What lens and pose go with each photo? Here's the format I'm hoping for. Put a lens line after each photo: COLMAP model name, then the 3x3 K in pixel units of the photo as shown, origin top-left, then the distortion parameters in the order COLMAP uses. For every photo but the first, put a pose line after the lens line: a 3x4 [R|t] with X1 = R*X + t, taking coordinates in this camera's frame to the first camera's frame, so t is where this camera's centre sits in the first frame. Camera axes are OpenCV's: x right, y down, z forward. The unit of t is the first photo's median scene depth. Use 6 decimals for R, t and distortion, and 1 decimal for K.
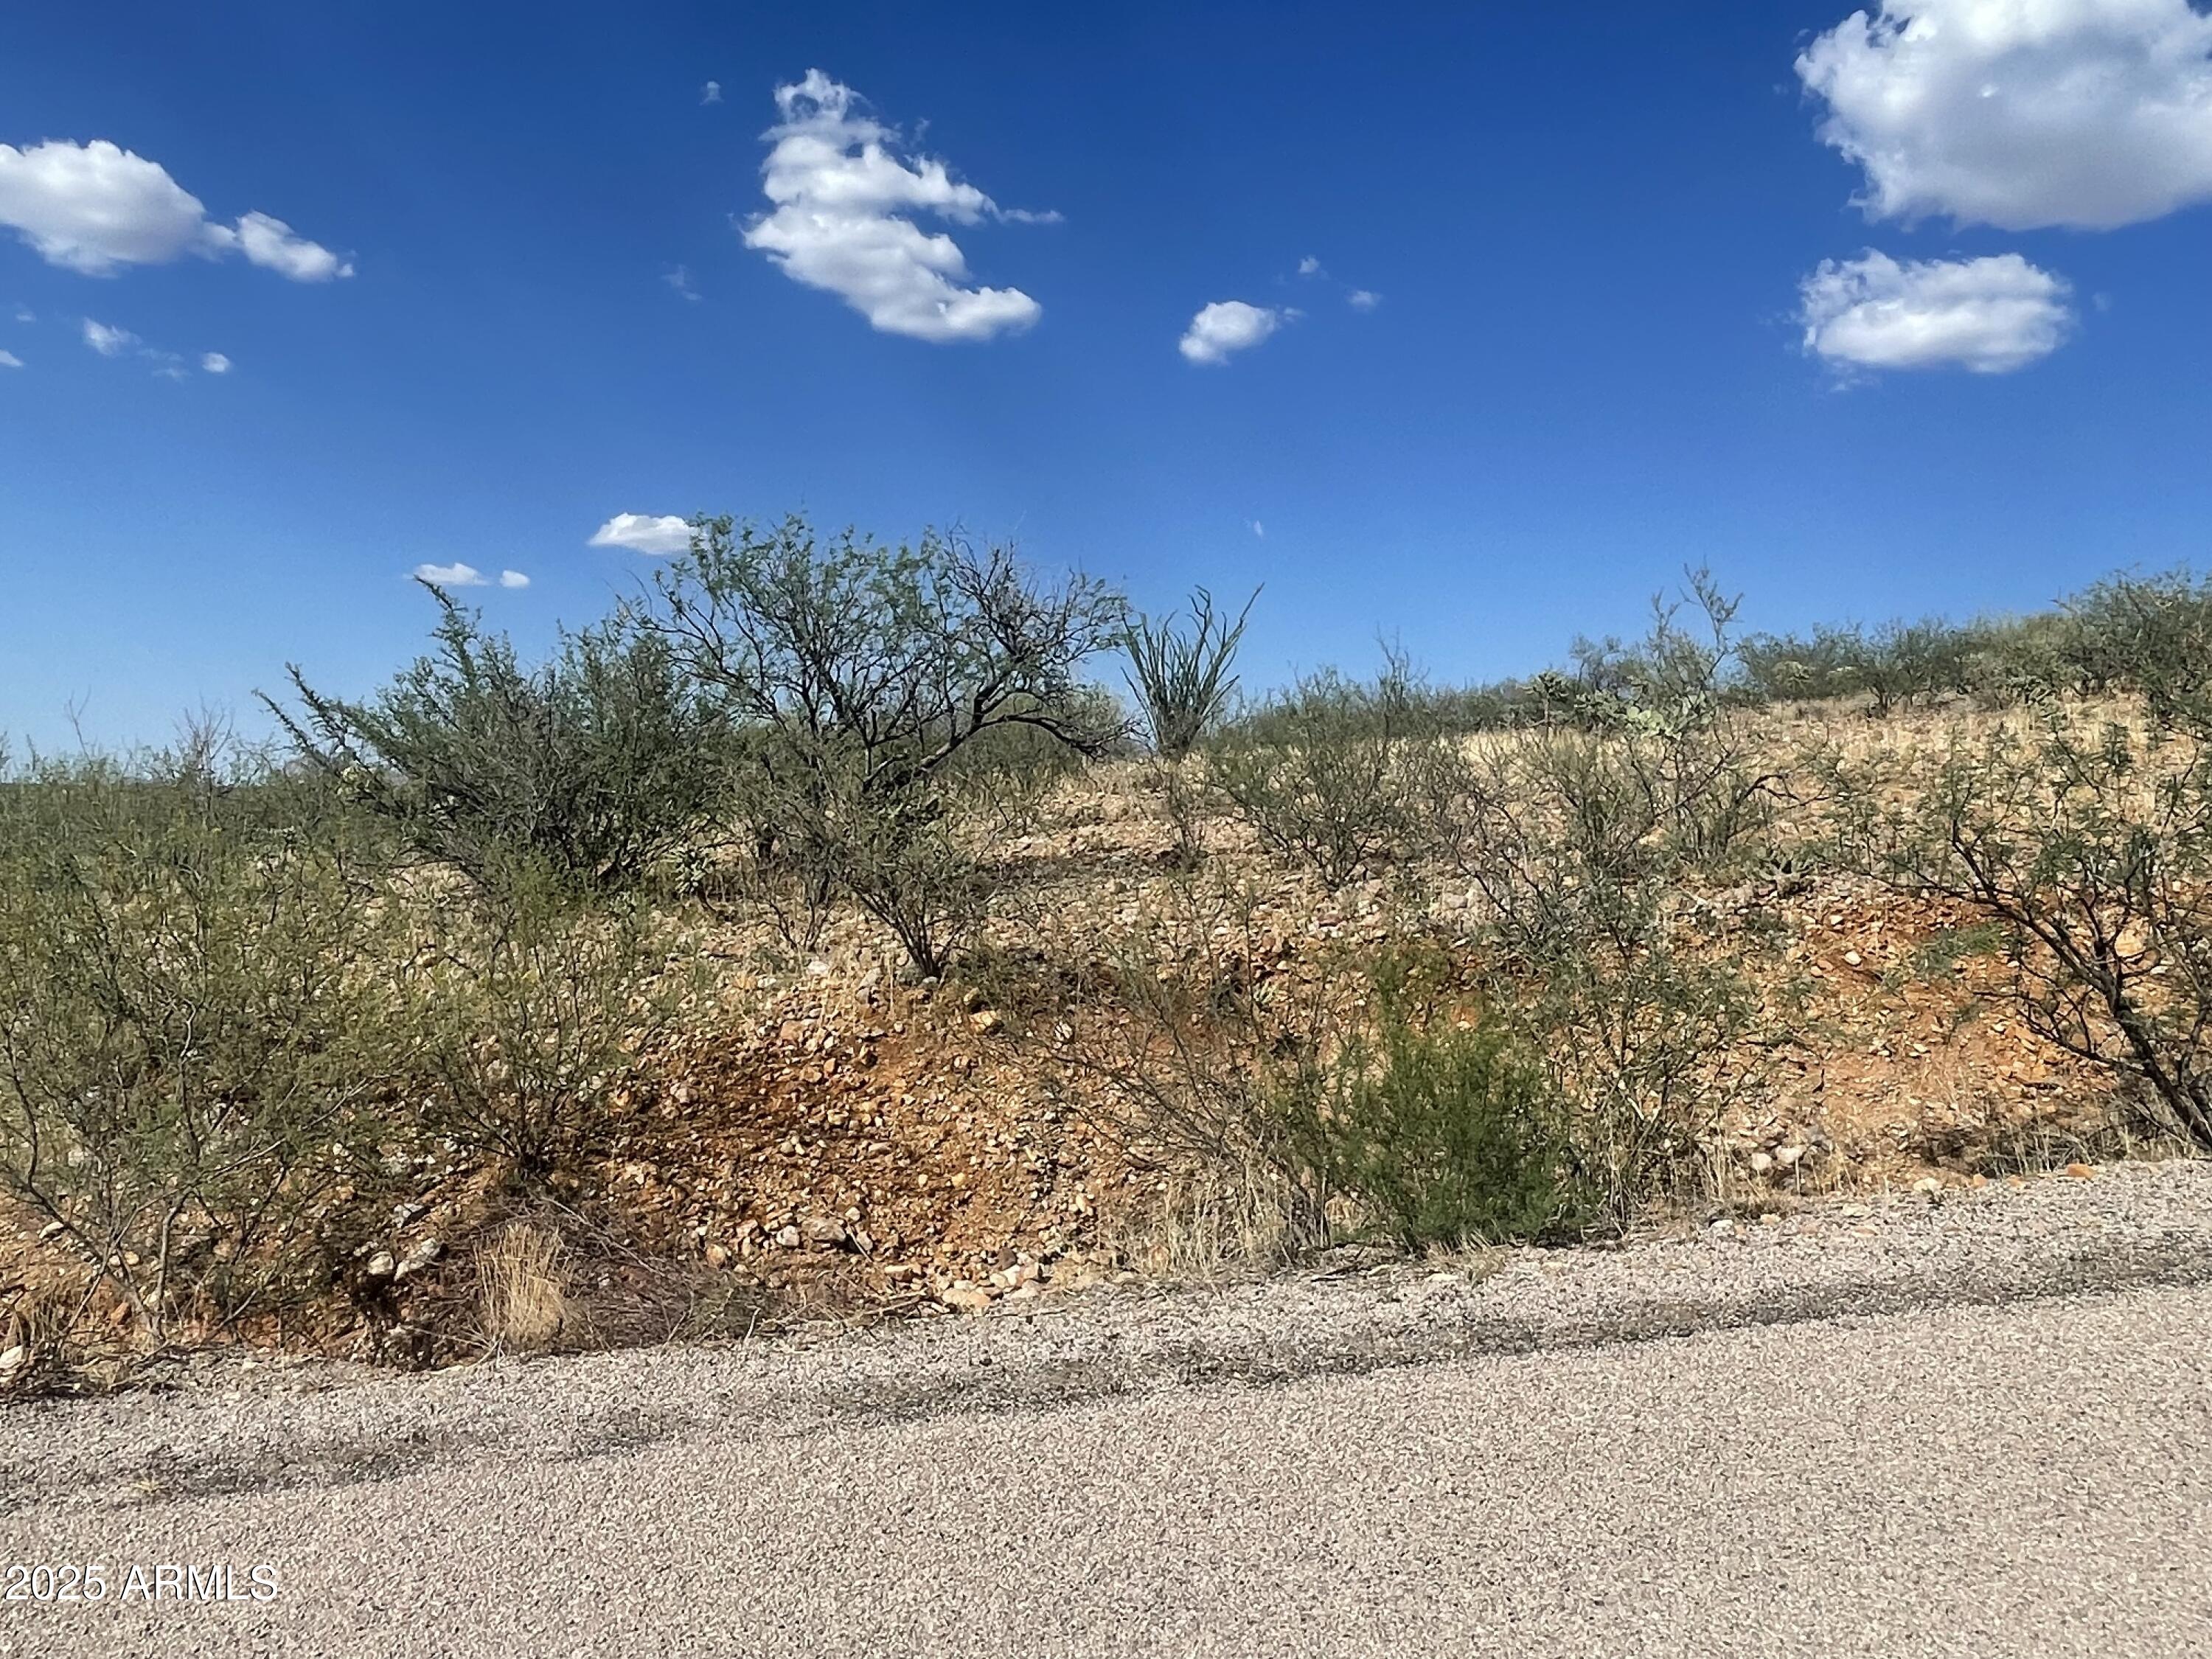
lens RADIAL K [[1630.9, 0, 1105.7], [0, 1630.9, 828.5], [0, 0, 1]] dist [0.005895, 0.000021]
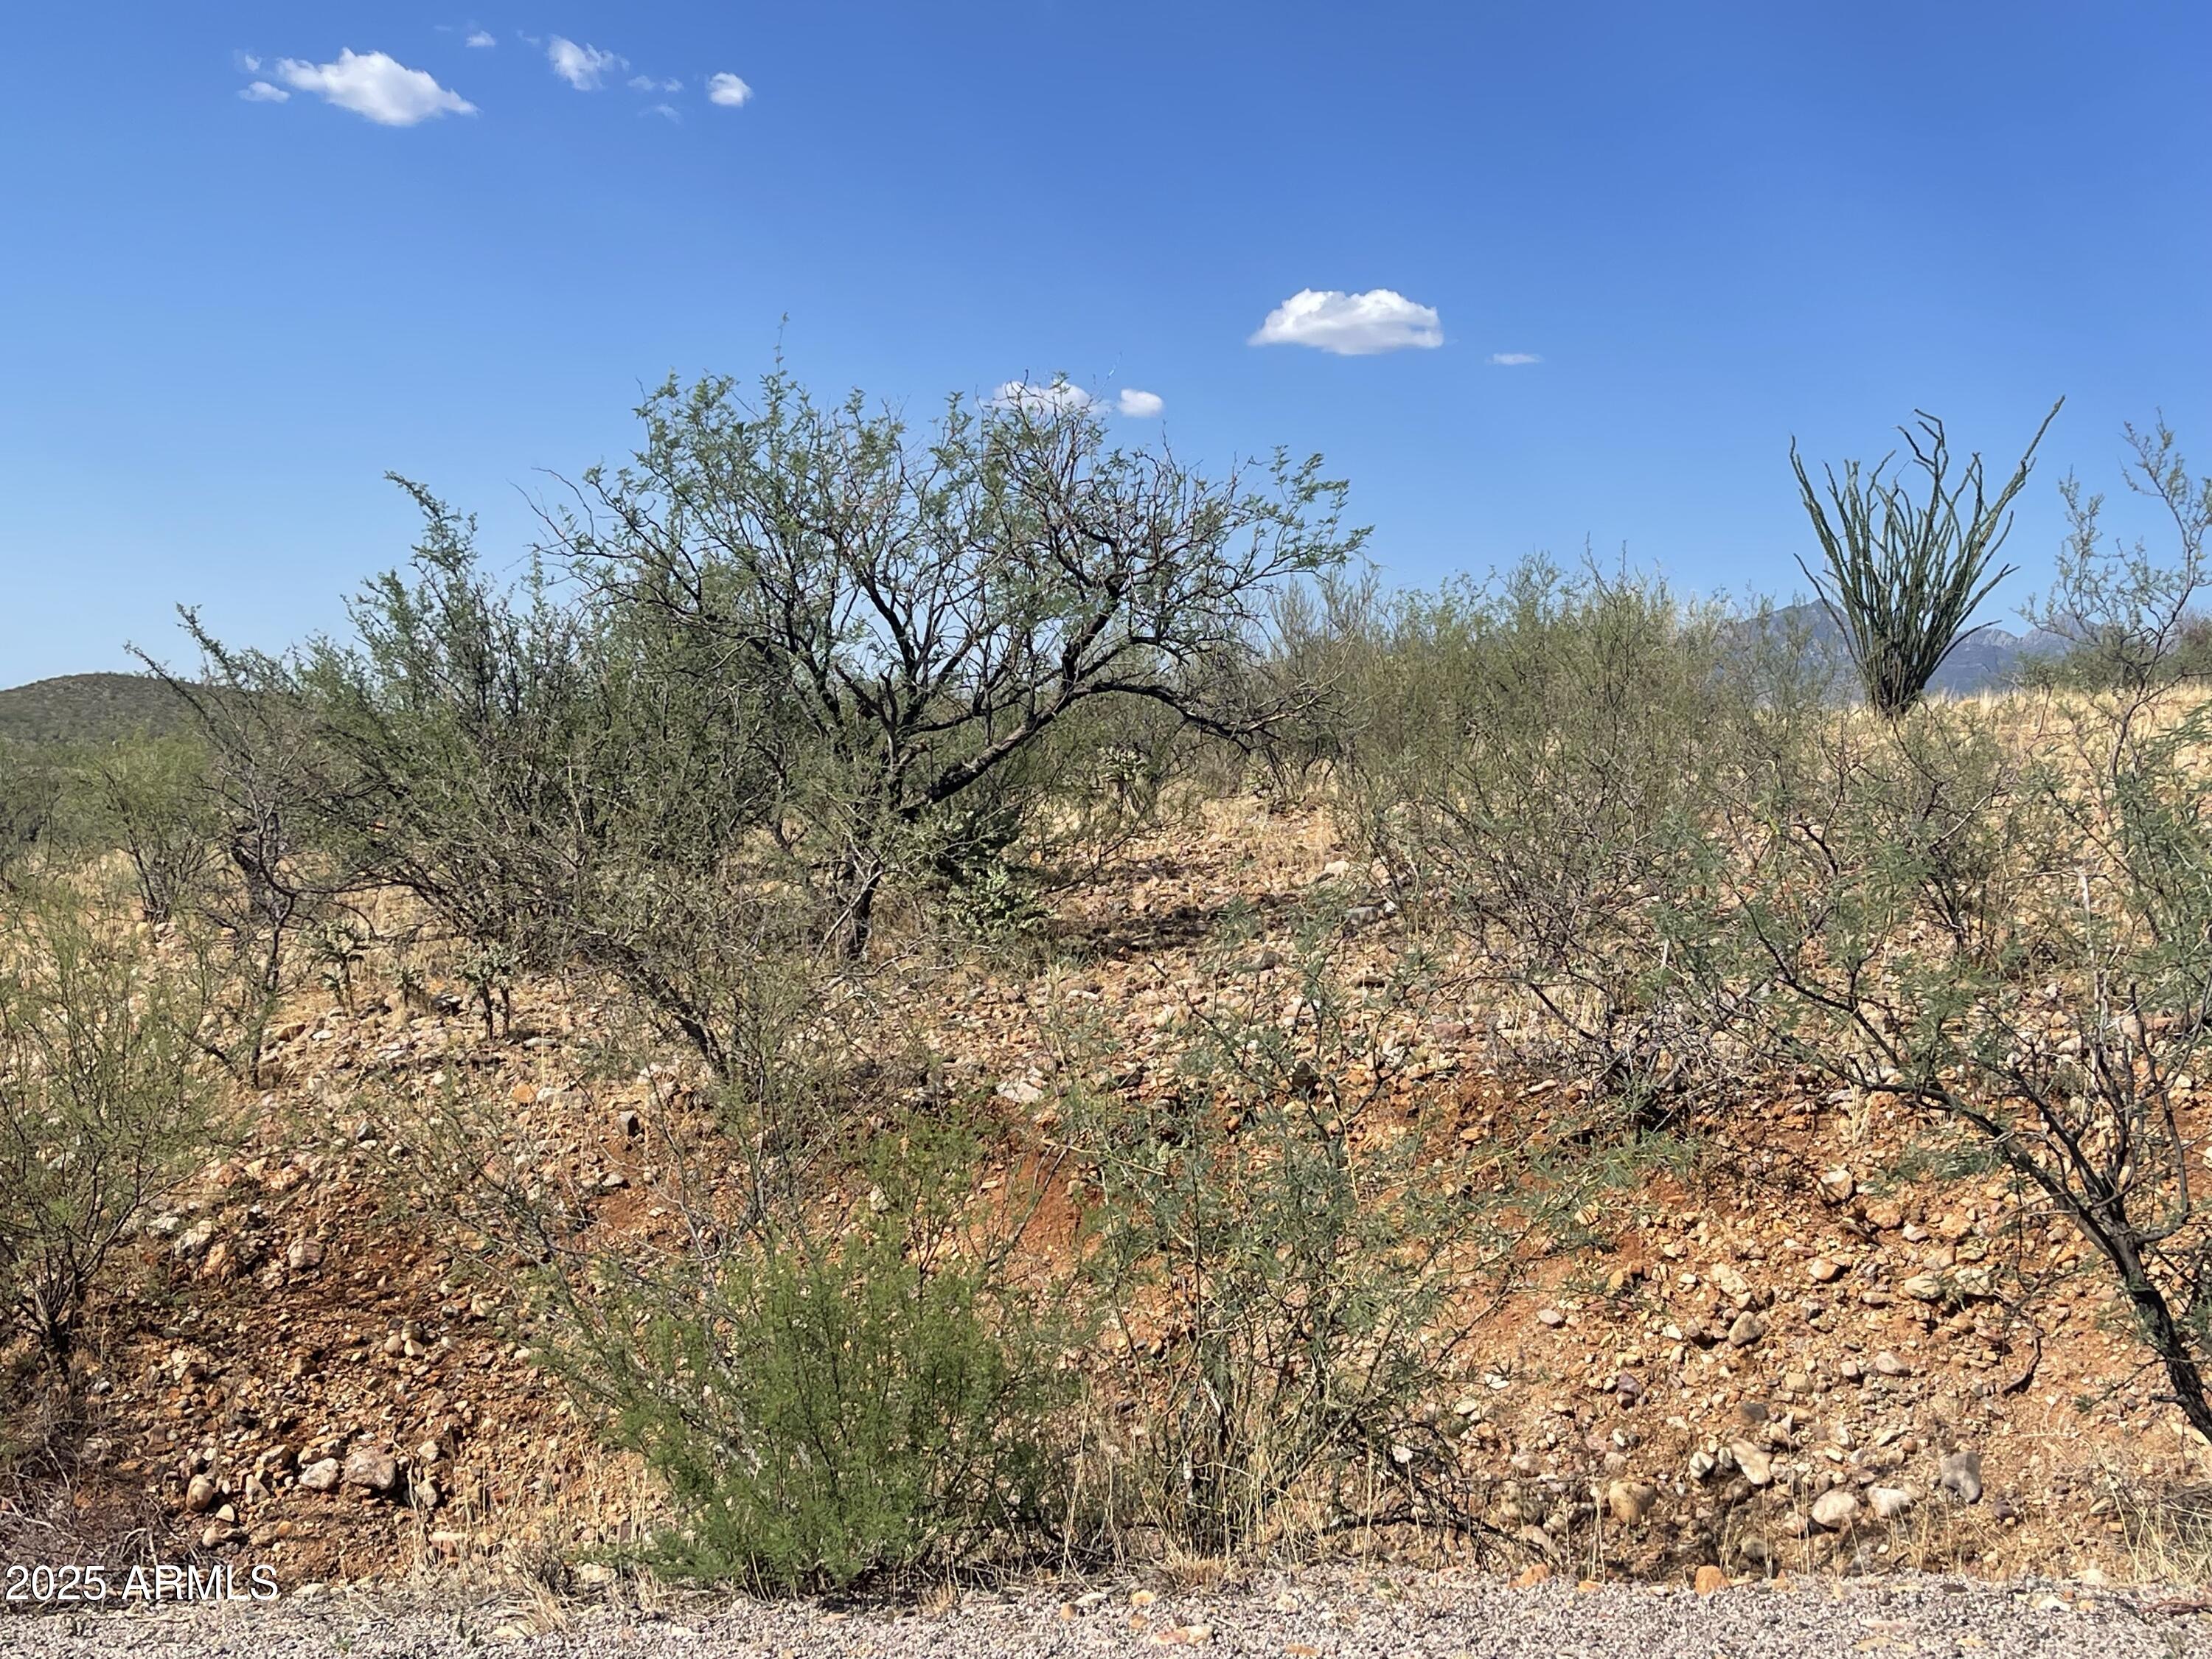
lens RADIAL K [[2693.3, 0, 1105.4], [0, 2693.3, 828.5], [0, 0, 1]] dist [-0.004830, 0.000000]
pose [[0.946554, 0.019889, -0.321931, 0.435568], [-0.017361, 0.999792, 0.010724, -0.037724], [0.322077, -0.004561, 0.946702, 0.023761]]
